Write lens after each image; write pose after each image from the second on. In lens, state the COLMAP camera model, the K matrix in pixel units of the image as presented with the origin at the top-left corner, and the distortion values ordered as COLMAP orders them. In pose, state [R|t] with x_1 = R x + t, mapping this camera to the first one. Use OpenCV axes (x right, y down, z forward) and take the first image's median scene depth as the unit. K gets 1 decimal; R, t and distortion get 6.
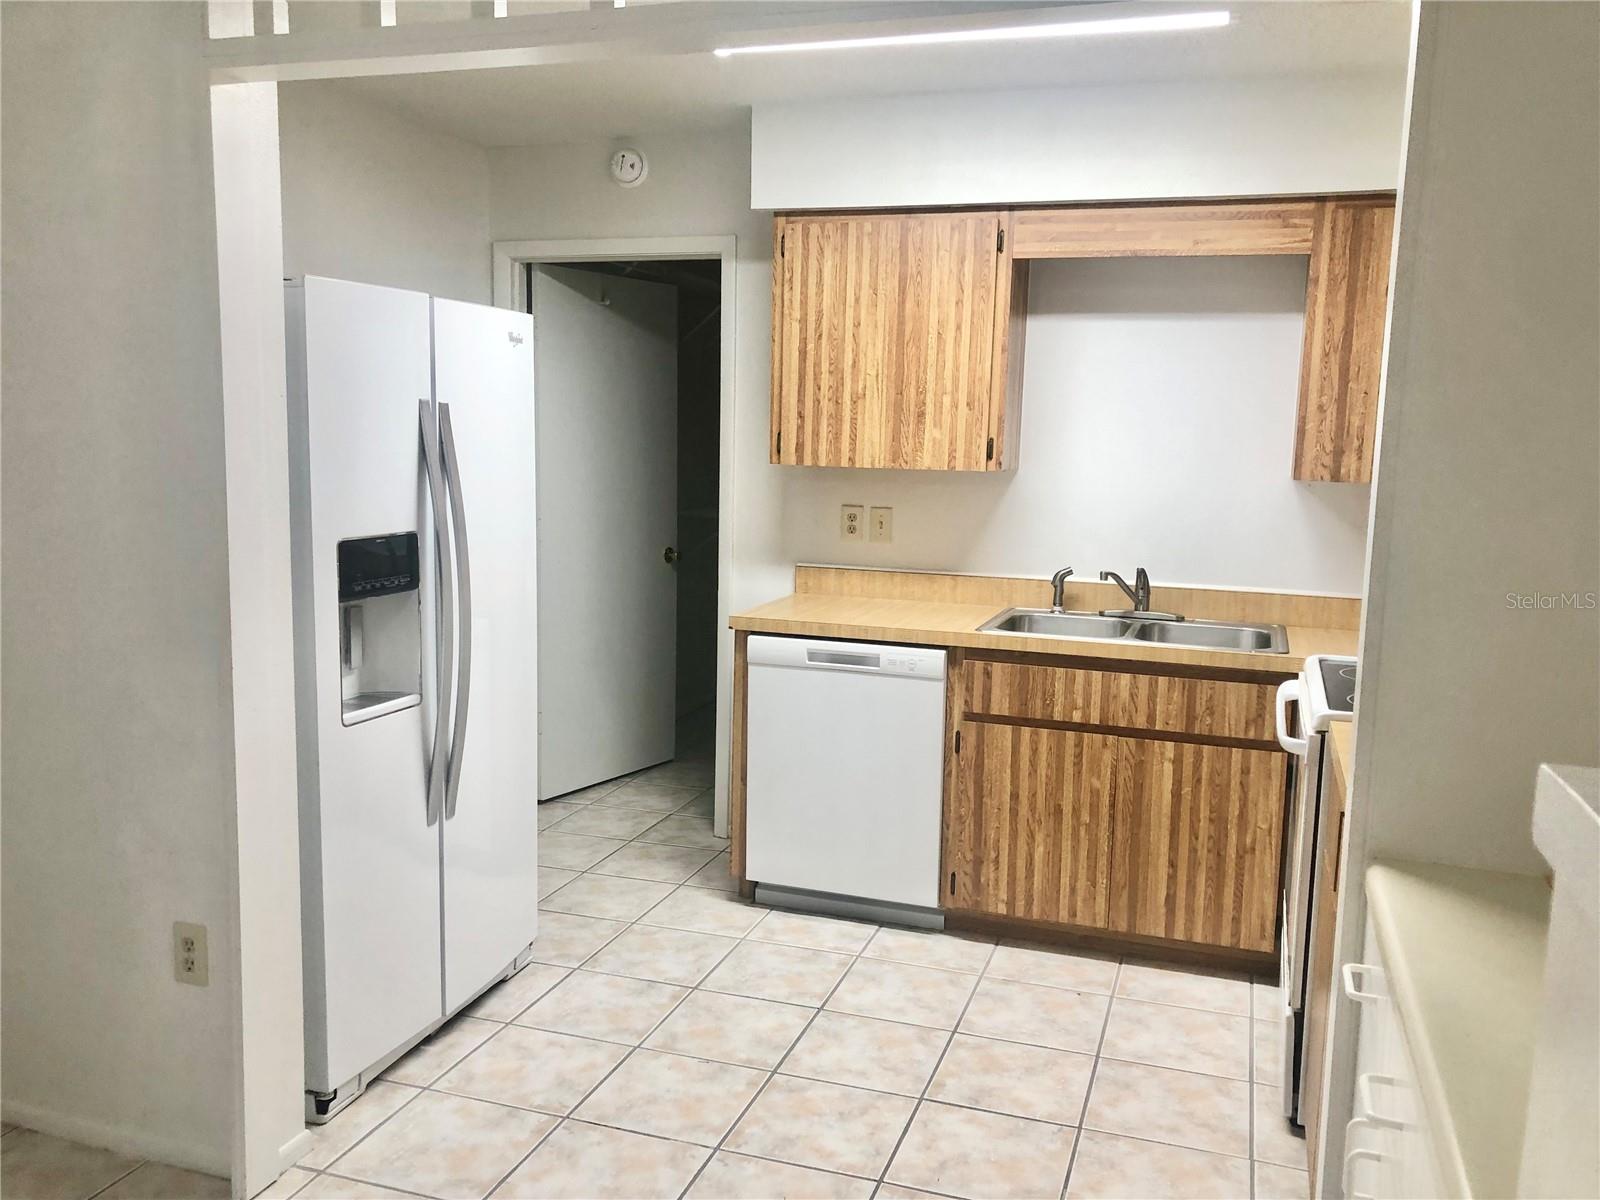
lens RADIAL K [[1305.8, 0, 796.0], [0, 1305.8, 602.3], [0, 0, 1]] dist [0.044167, -0.047625]
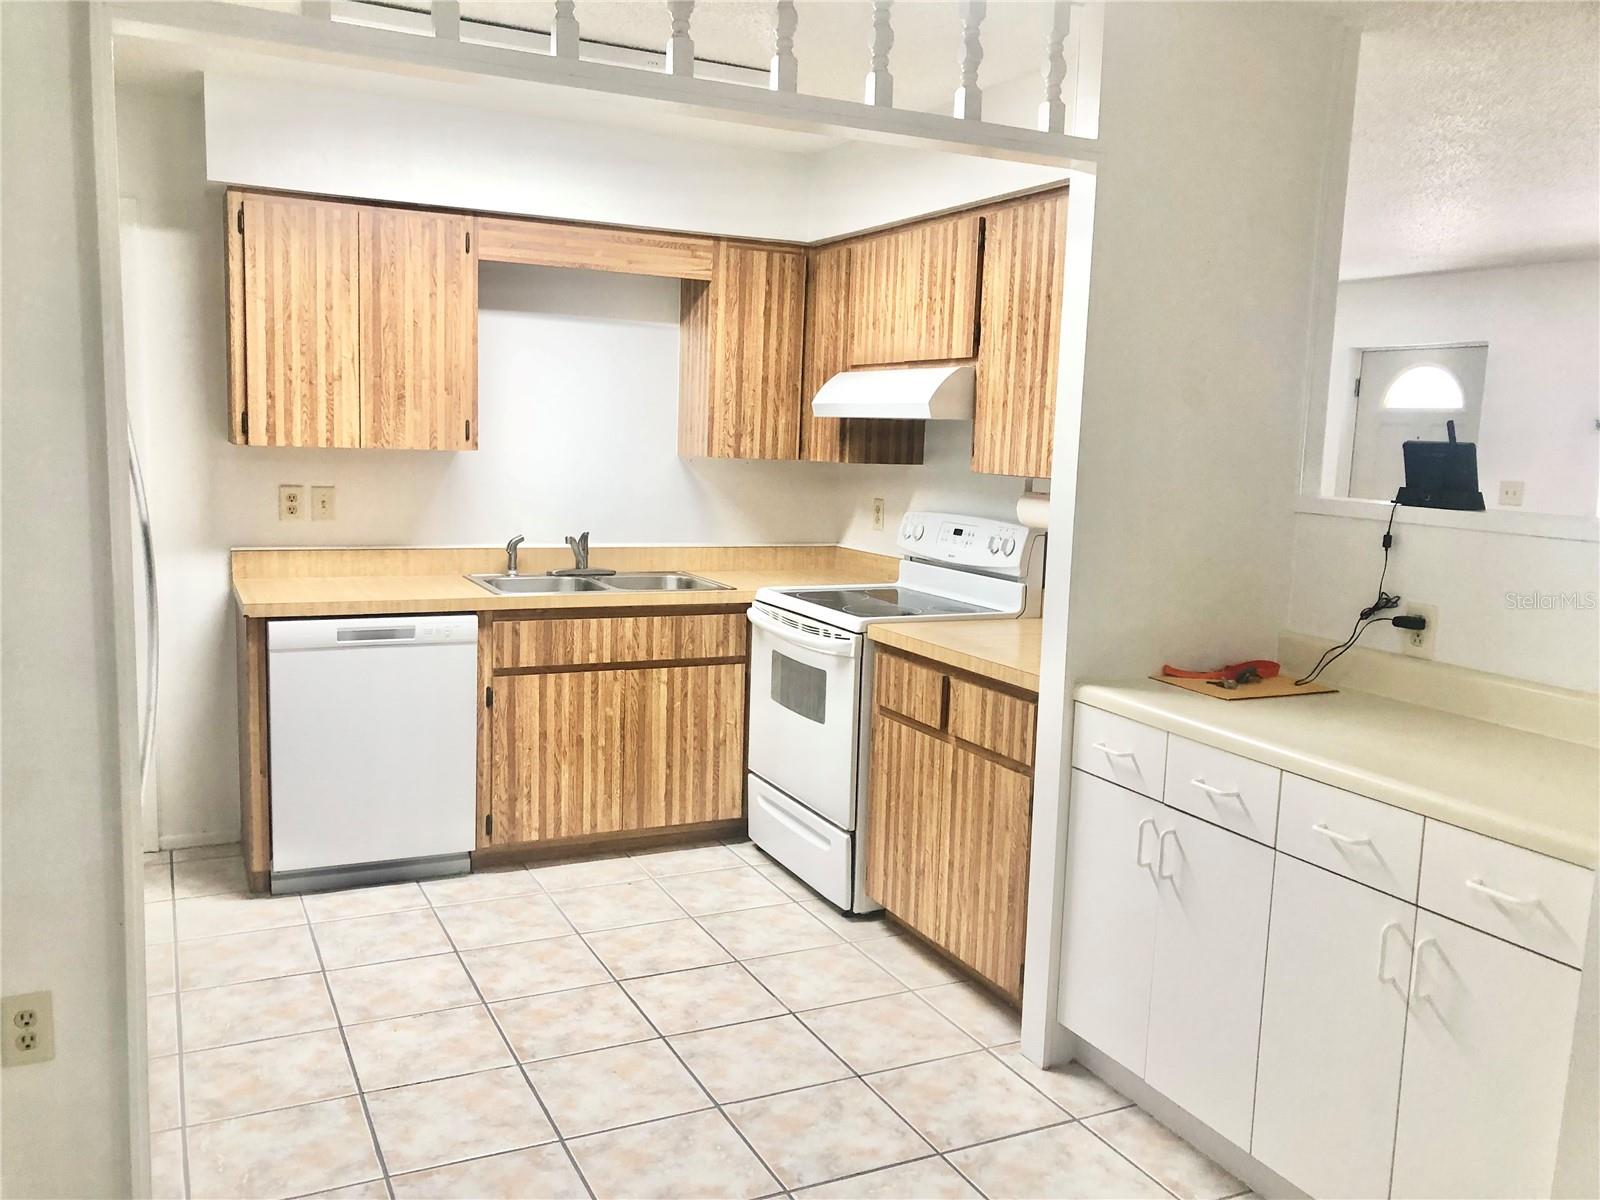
lens RADIAL K [[1305.8, 0, 787.6], [0, 1305.8, 596.9], [0, 0, 1]] dist [0.044167, -0.047625]
pose [[0.721218, -0.089891, 0.686851, -0.449957], [0.076942, 0.995804, 0.049533, -0.012540], [-0.688422, 0.017123, 0.725108, 0.018974]]
